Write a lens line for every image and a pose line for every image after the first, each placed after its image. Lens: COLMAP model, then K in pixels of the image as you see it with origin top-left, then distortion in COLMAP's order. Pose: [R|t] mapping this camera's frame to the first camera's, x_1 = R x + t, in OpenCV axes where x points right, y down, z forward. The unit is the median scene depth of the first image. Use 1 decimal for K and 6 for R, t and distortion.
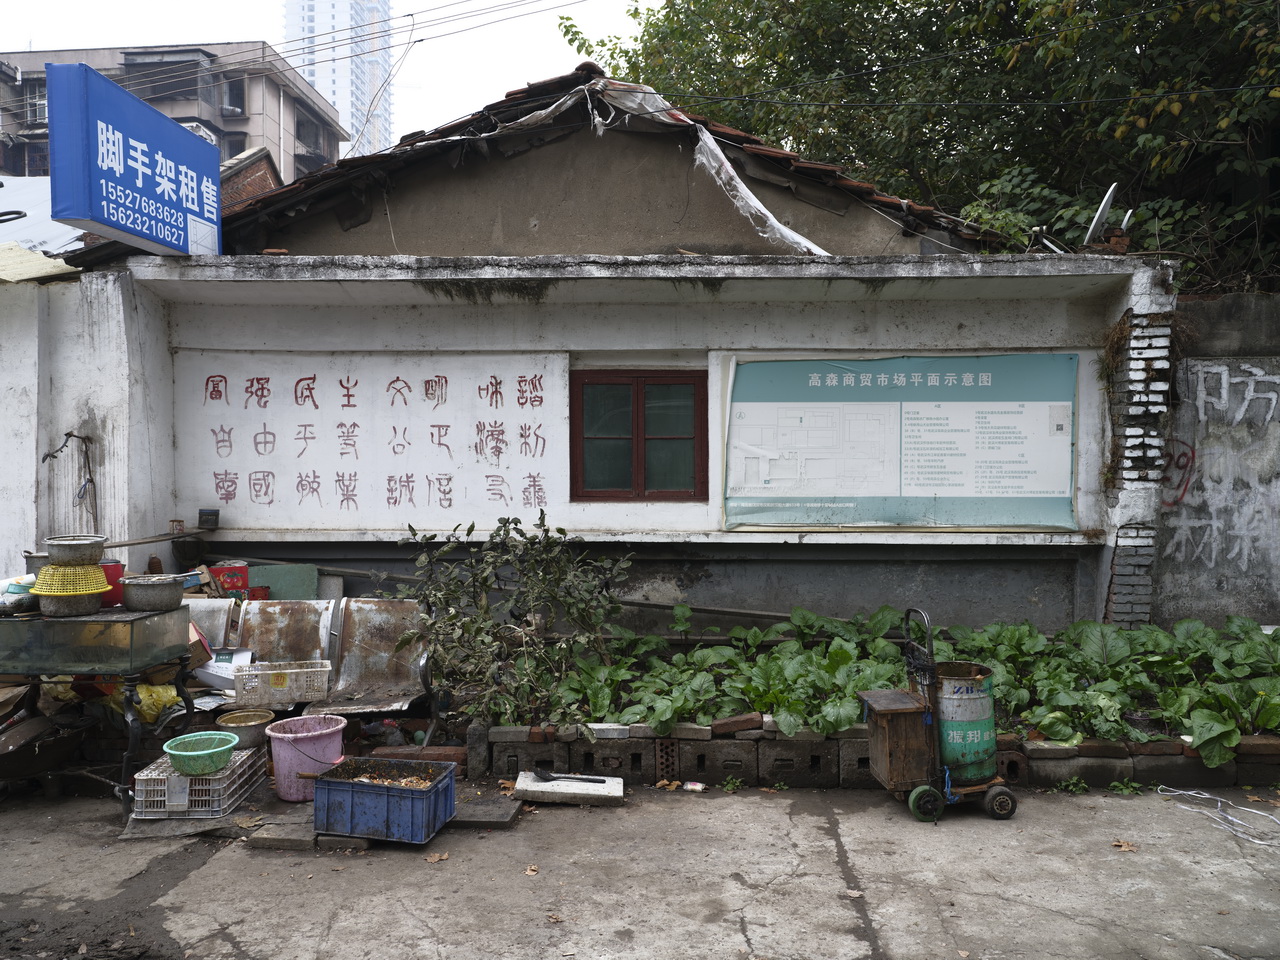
lens RADIAL K [[944.8, 0, 639.9], [0, 944.8, 475.3], [0, 0, 1]] dist [-0.002784, -0.005922]
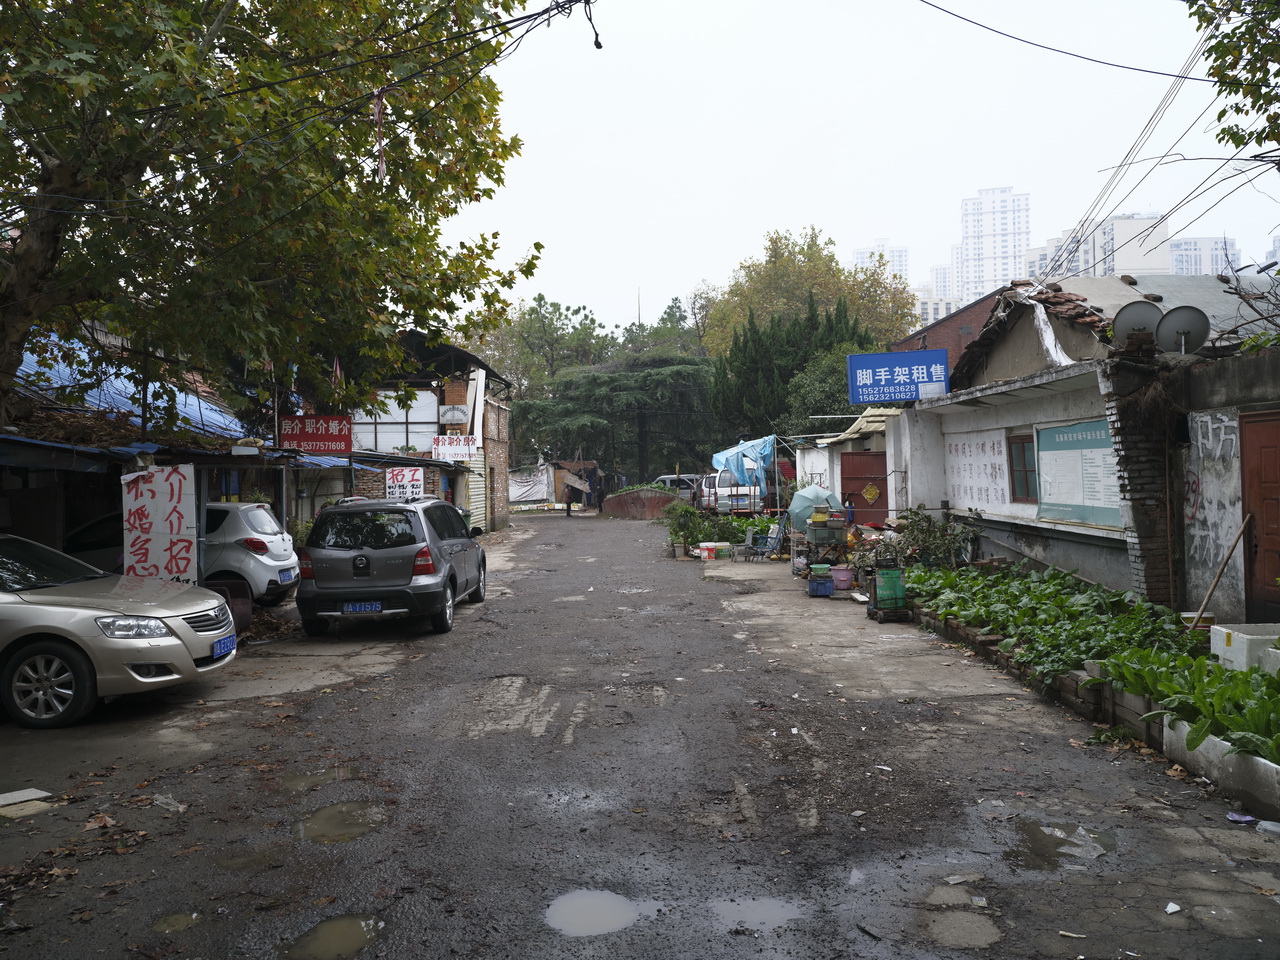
lens RADIAL K [[944.8, 0, 639.8], [0, 944.8, 475.1], [0, 0, 1]] dist [-0.002784, -0.005922]
pose [[0.033560, 0.003127, -0.999432, 1.919059], [0.003978, 0.999987, 0.003262, -0.039711], [0.999429, -0.004085, 0.033547, 0.151945]]
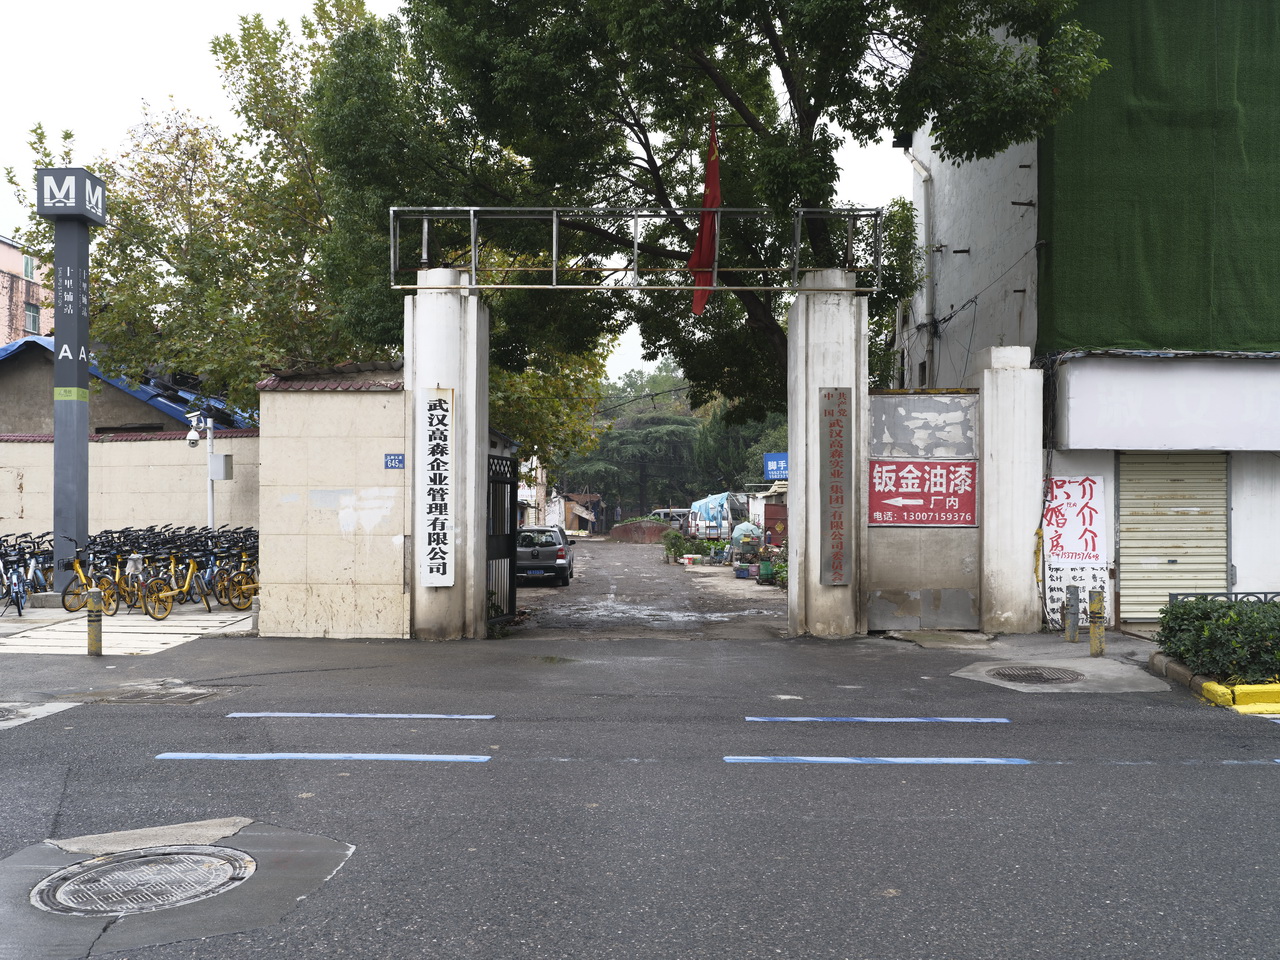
lens RADIAL K [[944.8, 0, 641.2], [0, 944.8, 486.6], [0, 0, 1]] dist [-0.002784, -0.005922]
pose [[0.044327, -0.014478, -0.998912, 4.081998], [-0.017132, 0.999737, -0.015250, -0.100190], [0.998870, 0.017789, 0.044067, -0.023046]]
